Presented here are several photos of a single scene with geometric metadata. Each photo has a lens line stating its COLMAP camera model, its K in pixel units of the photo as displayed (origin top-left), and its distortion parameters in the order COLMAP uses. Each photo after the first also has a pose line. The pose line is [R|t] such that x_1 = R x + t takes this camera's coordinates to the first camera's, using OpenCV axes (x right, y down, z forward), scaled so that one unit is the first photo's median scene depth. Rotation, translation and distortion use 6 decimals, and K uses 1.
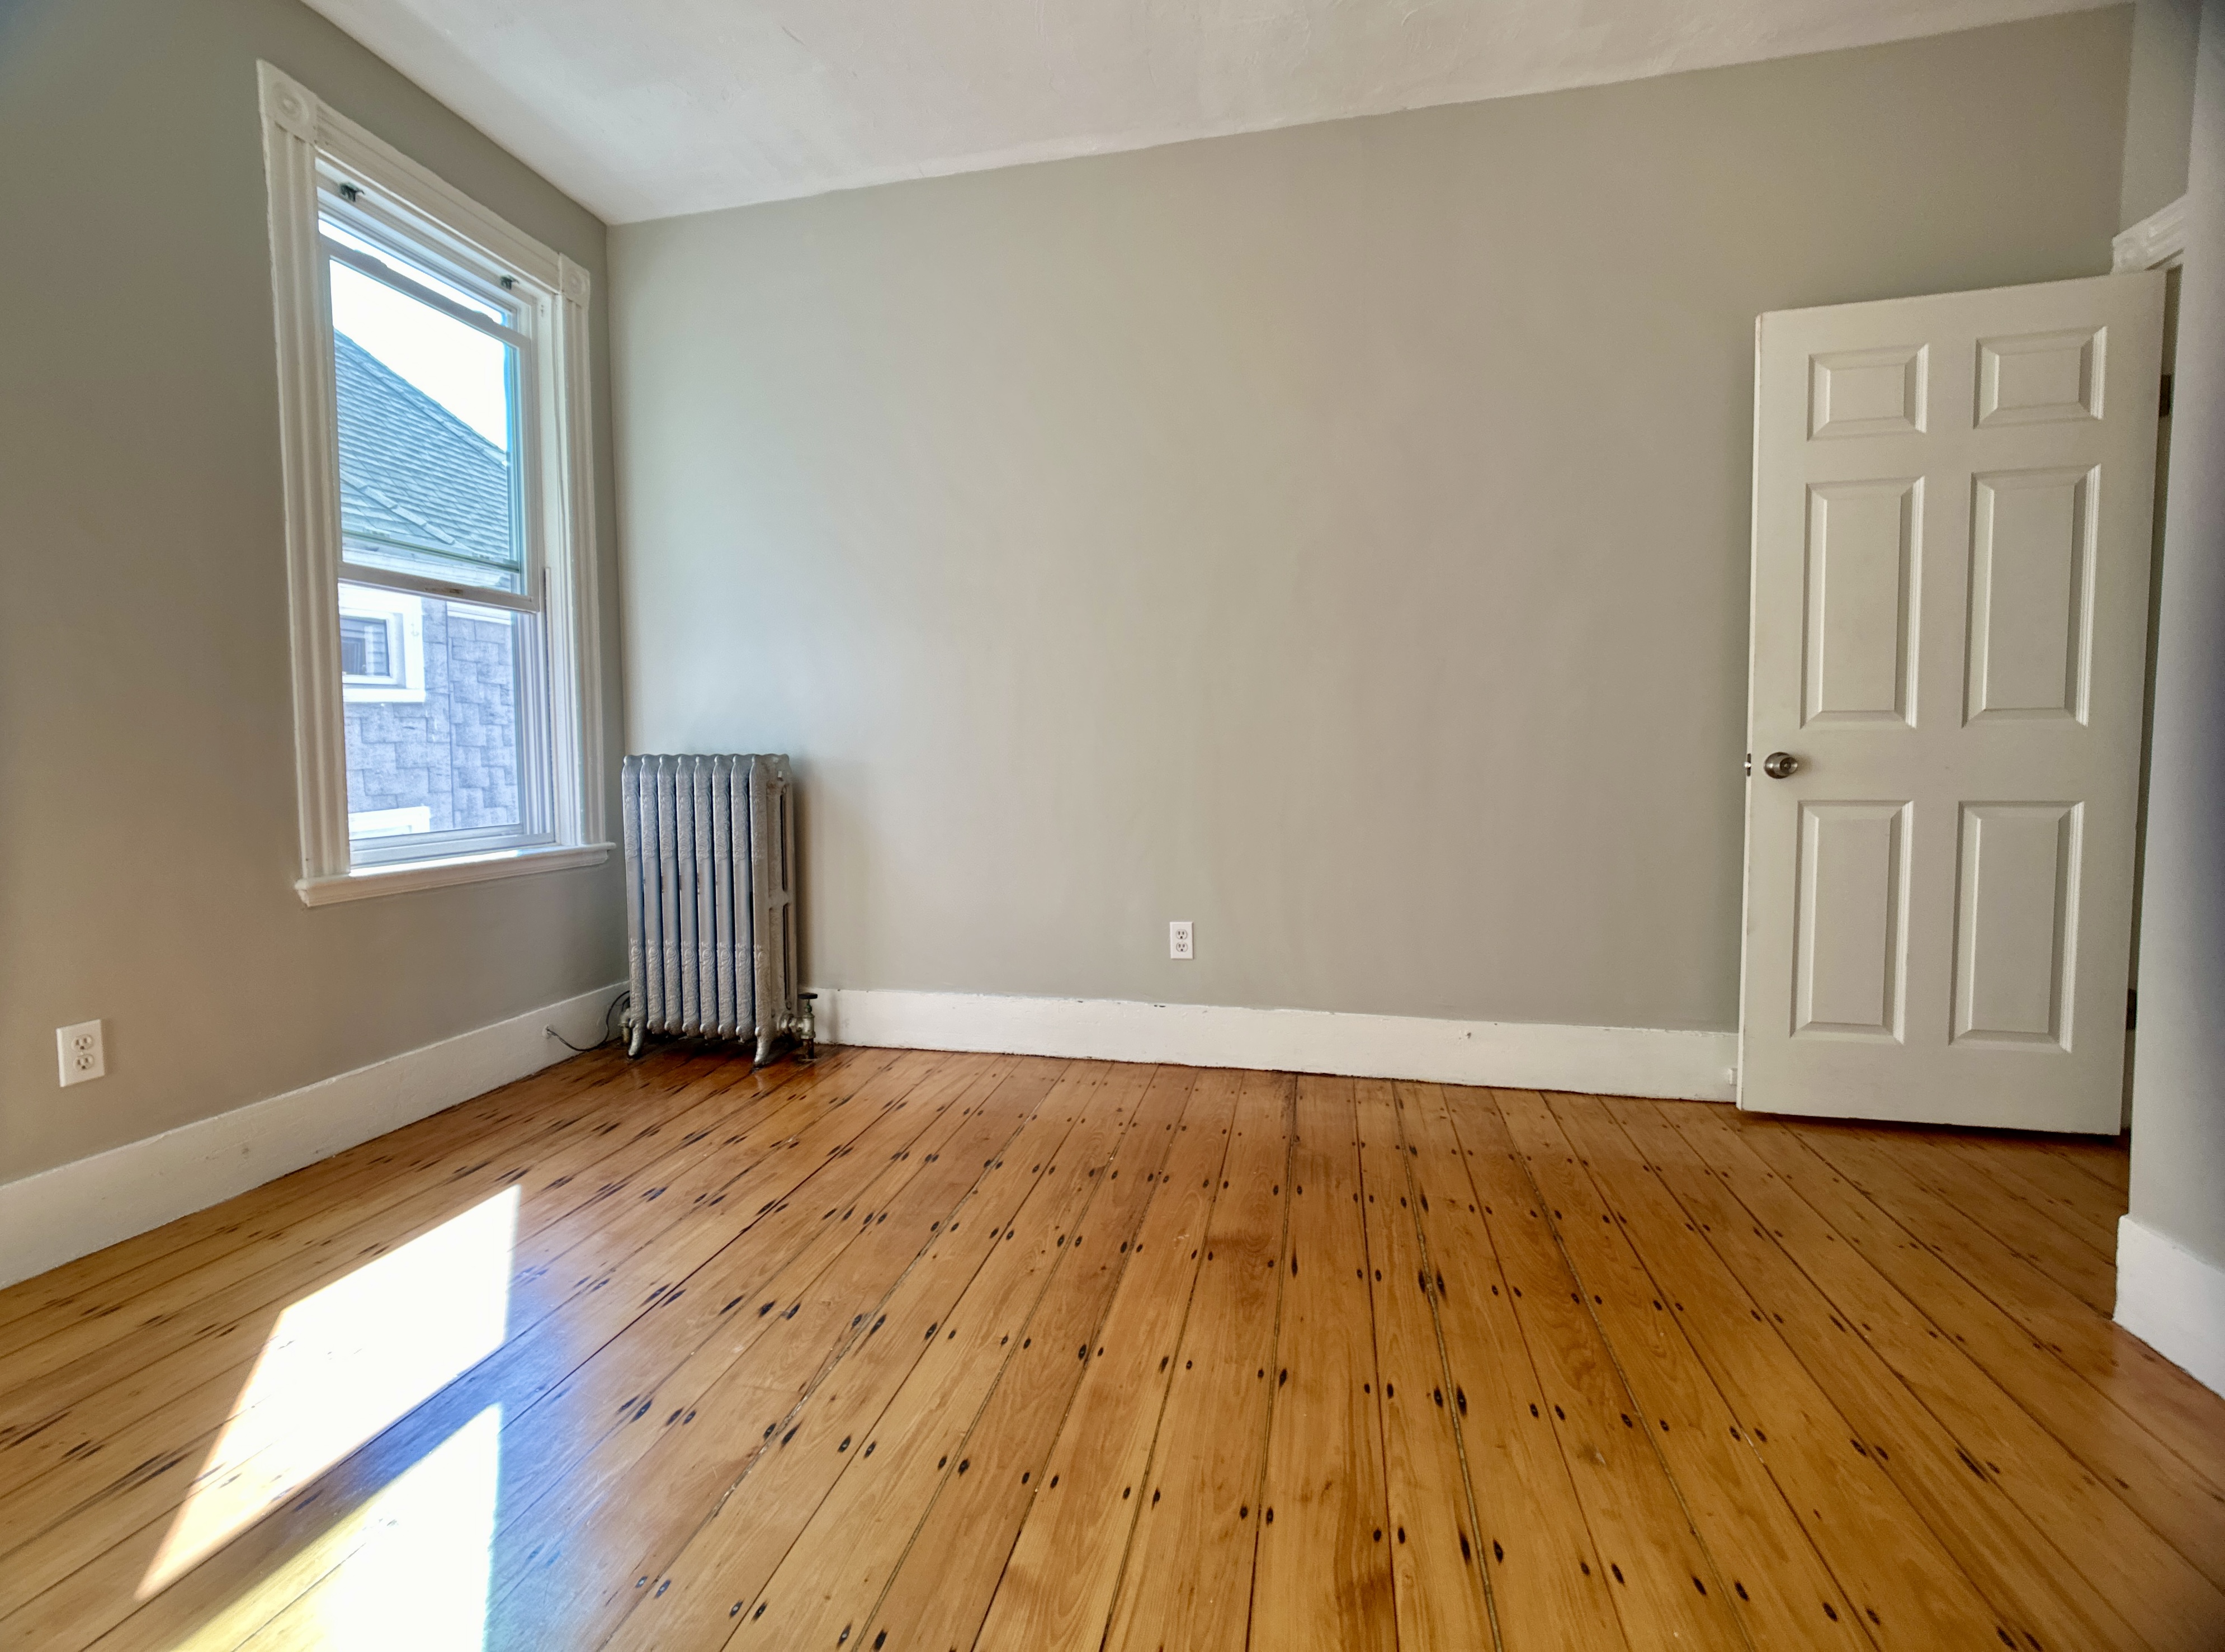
lens RADIAL K [[996.7, 0, 1103.6], [0, 996.7, 793.5], [0, 0, 1]] dist [-0.000055, -0.000080]
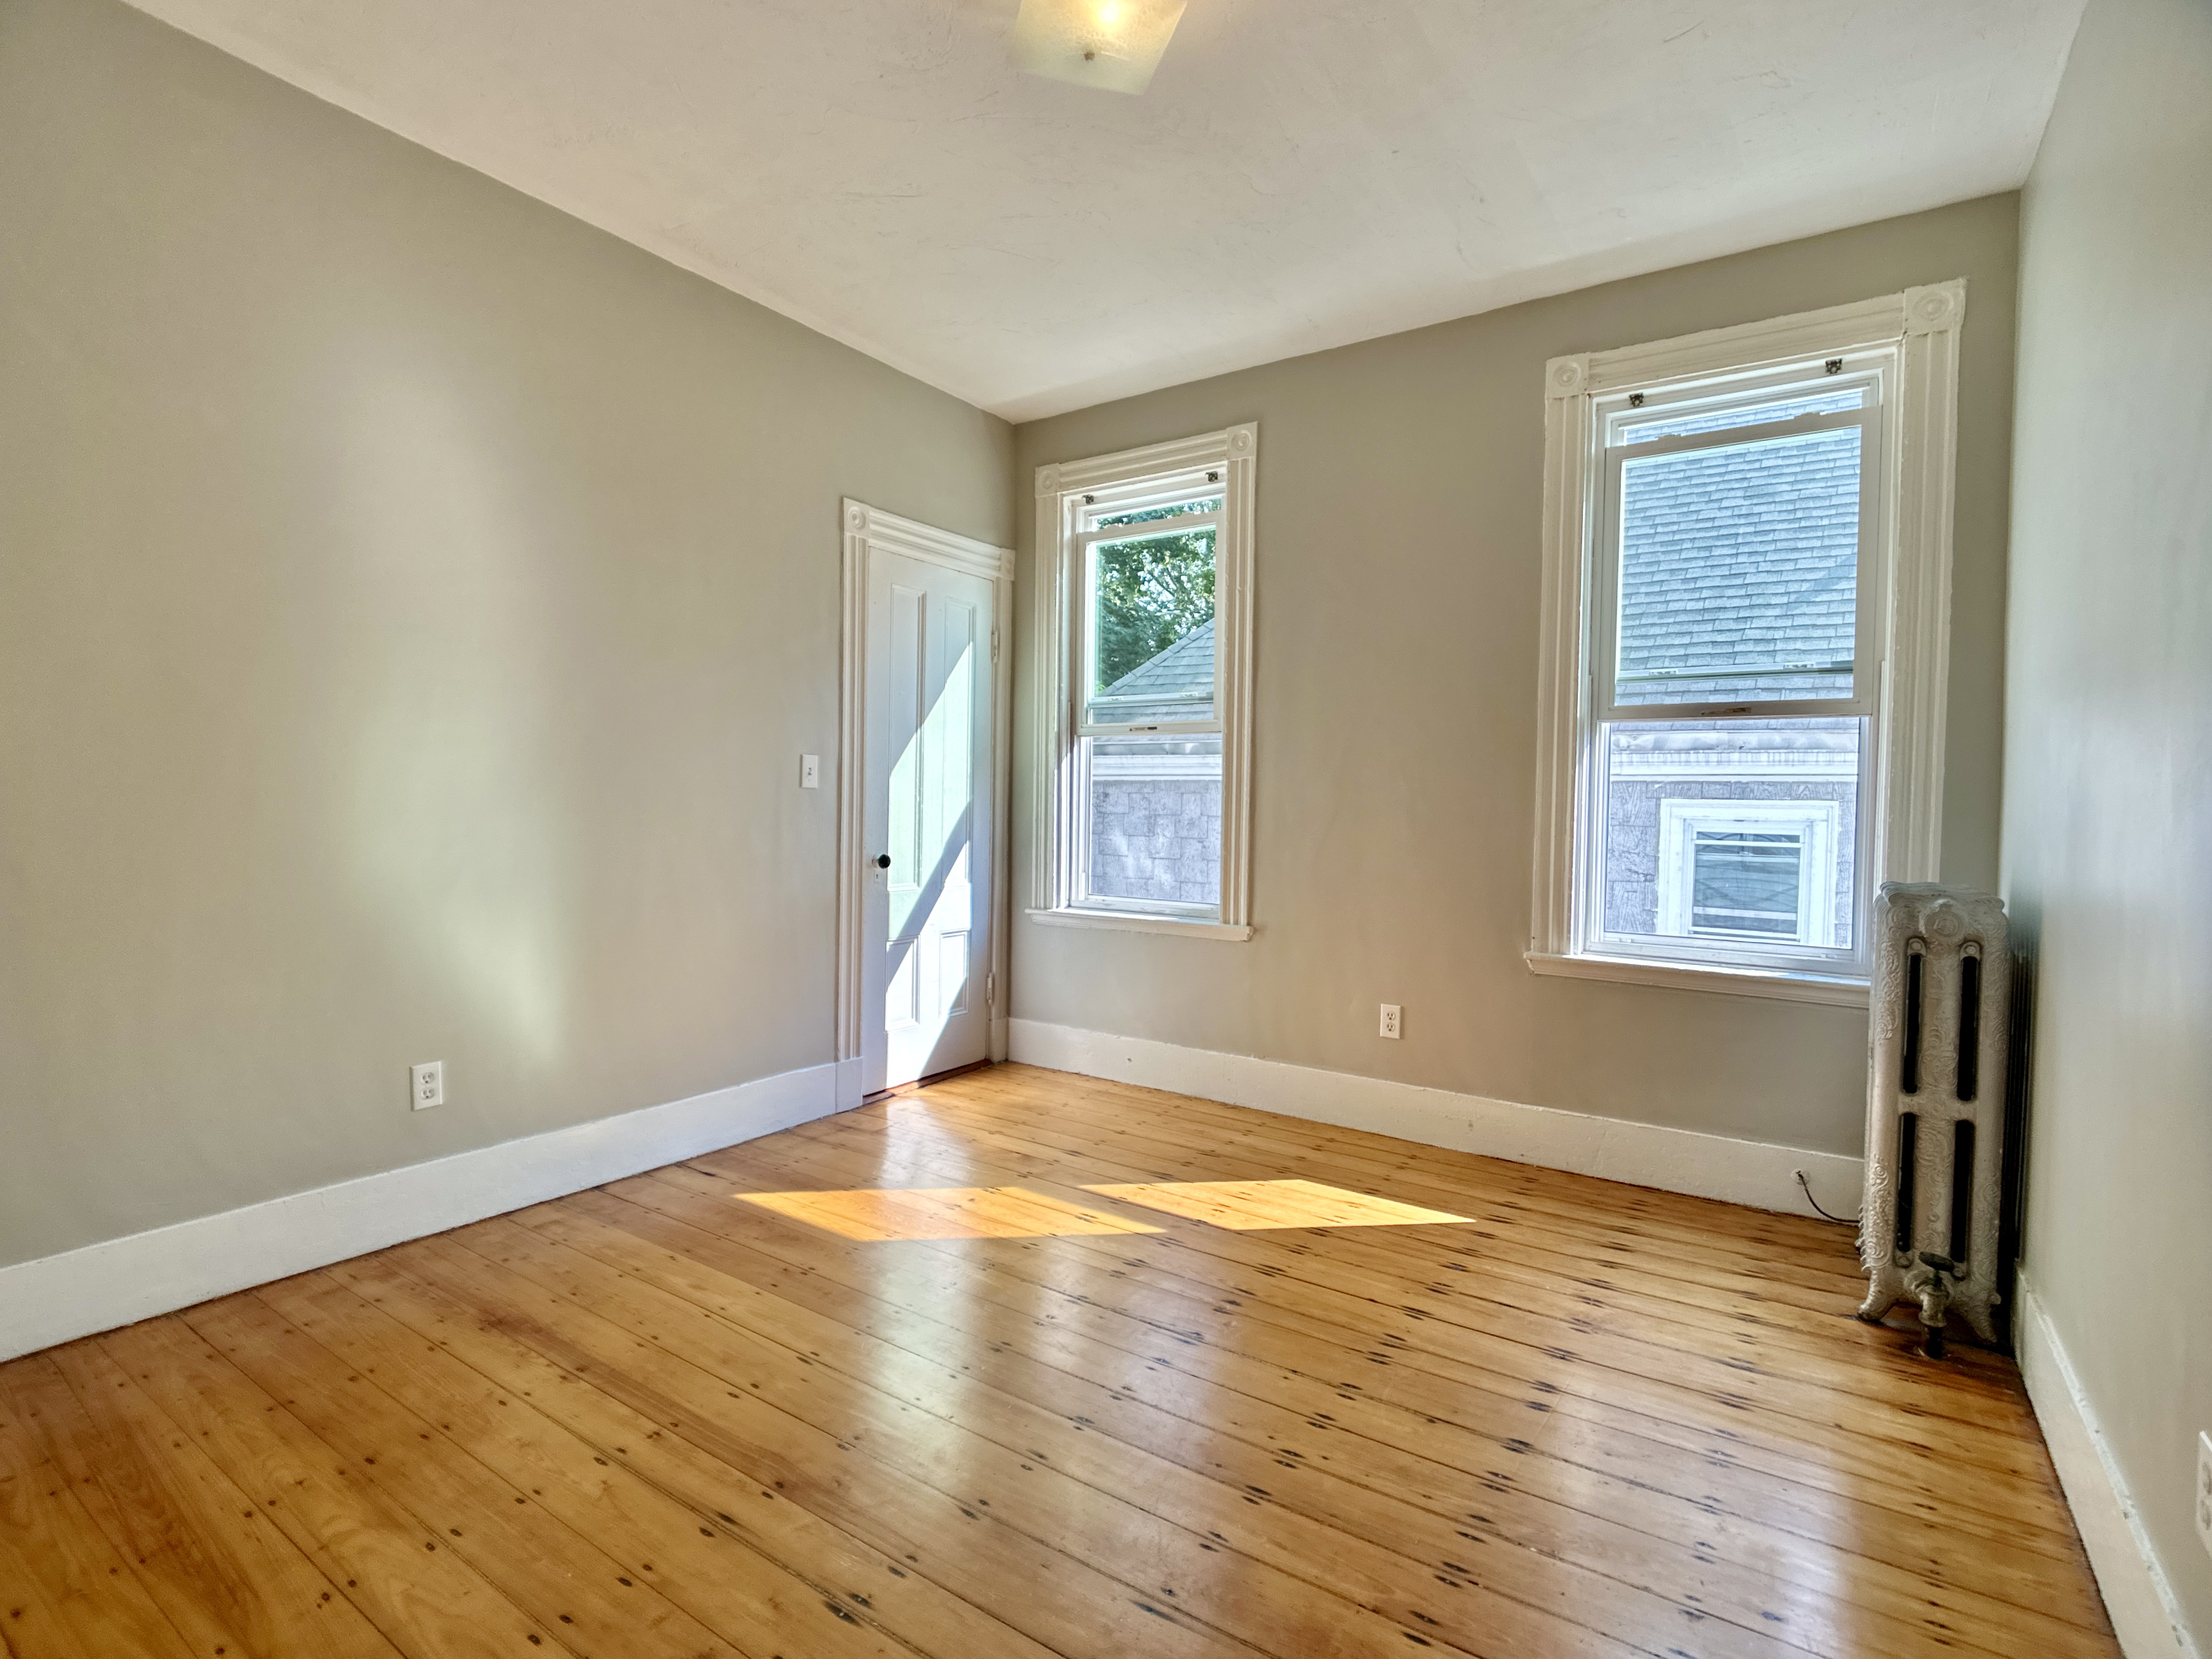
lens RADIAL K [[1050.9, 0, 1106.0], [0, 1050.9, 829.5], [0, 0, 1]] dist [0.001797, -0.000797]
pose [[-0.345495, 0.026349, -0.938051, 0.745271], [-0.058109, 0.997087, 0.049409, -0.119007], [0.936620, 0.071579, -0.342957, 0.958334]]
